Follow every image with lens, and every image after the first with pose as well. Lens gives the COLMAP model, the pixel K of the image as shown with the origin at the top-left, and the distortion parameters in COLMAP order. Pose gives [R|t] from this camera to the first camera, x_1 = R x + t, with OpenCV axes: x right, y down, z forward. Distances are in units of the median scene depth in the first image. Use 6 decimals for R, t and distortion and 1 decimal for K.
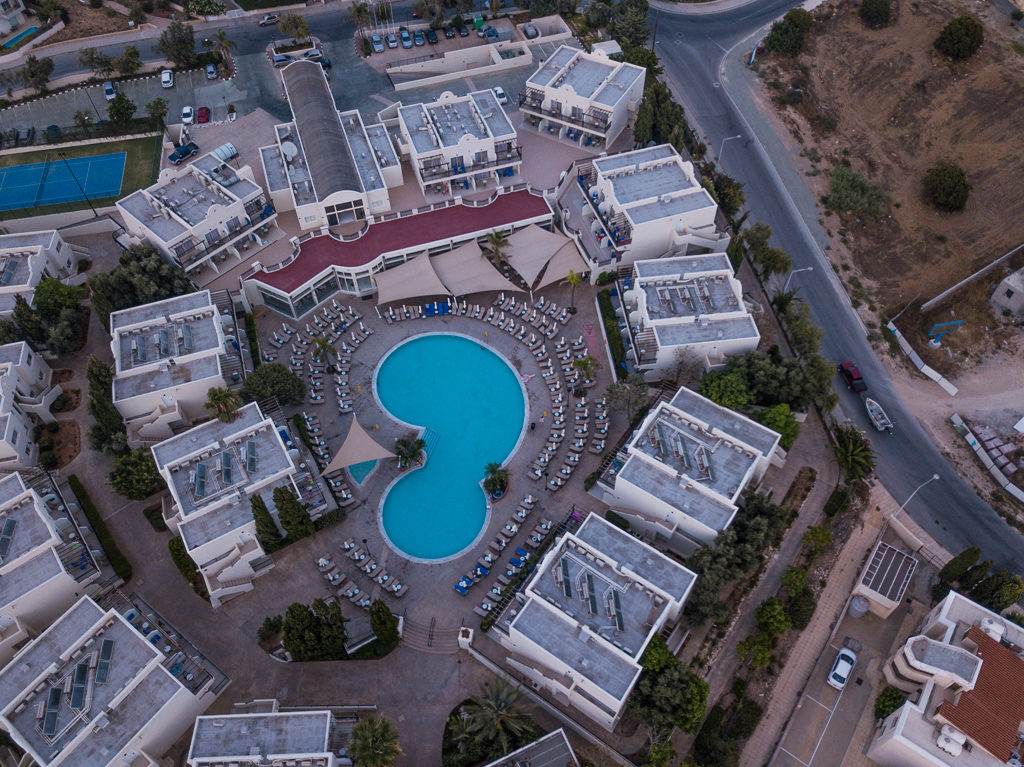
lens RADIAL K [[769.8, 0, 512.0], [0, 769.8, 383.5], [0, 0, 1]] dist [0.003728, 0.005822]
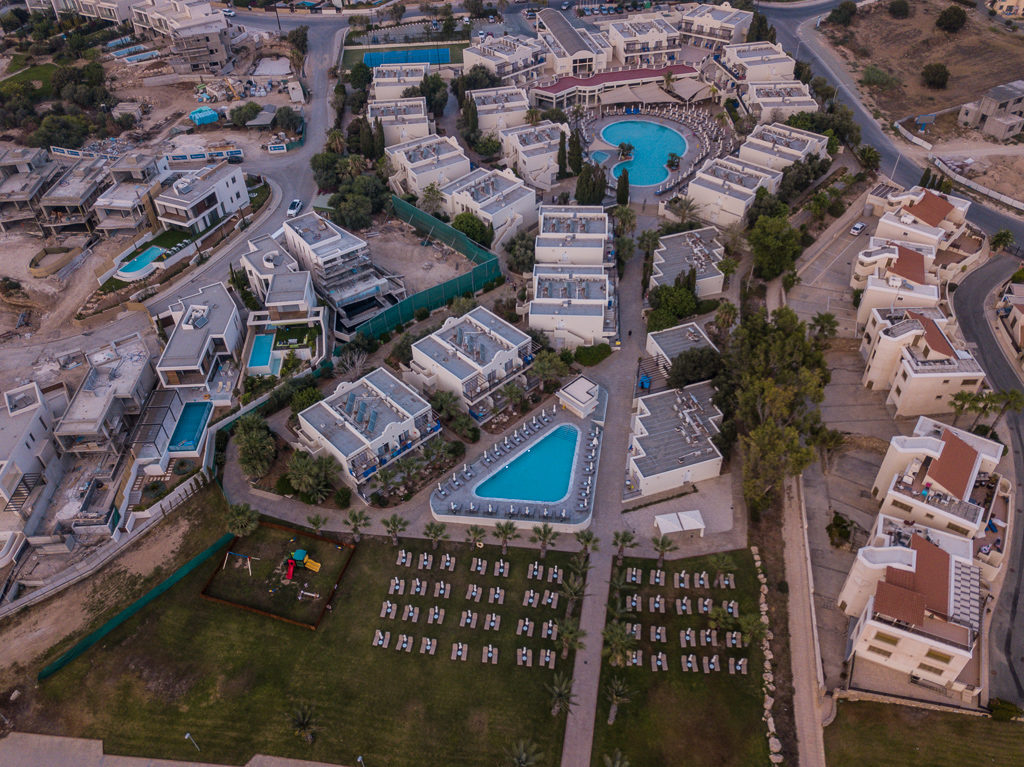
lens RADIAL K [[769.8, 0, 512.0], [0, 769.8, 383.5], [0, 0, 1]] dist [0.003728, 0.005822]
pose [[0.993919, 0.068862, -0.085925, -0.168722], [-0.083092, 0.981075, -0.174891, 0.806117], [0.072255, 0.180967, 0.980831, -0.618455]]
